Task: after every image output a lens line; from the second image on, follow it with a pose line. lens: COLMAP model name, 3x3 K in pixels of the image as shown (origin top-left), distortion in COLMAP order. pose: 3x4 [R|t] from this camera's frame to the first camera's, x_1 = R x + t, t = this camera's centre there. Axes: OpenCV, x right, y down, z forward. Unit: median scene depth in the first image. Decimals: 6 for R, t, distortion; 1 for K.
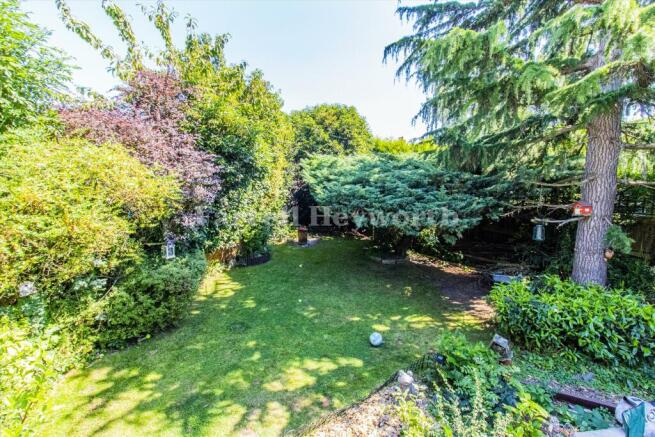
lens RADIAL K [[298.8, 0, 325.7], [0, 298.8, 222.2], [0, 0, 1]] dist [0.002355, 0.000078]
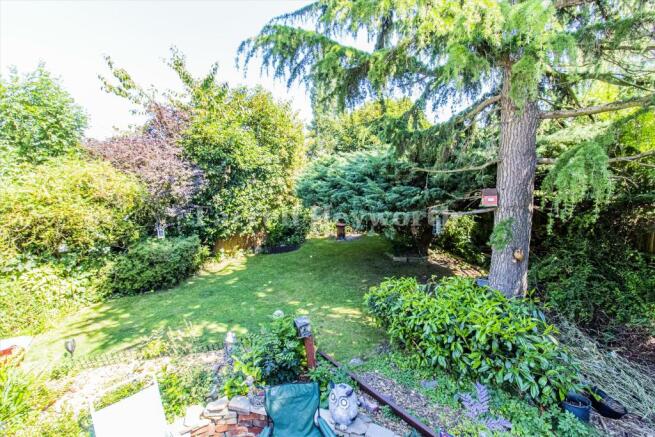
lens RADIAL K [[298.8, 0, 322.8], [0, 298.8, 217.9], [0, 0, 1]] dist [0.002355, 0.000078]
pose [[0.902273, 0.013124, -0.430965, 0.742362], [-0.018741, 0.999786, -0.008790, 0.024282], [0.430757, 0.016008, 0.902326, 0.056330]]
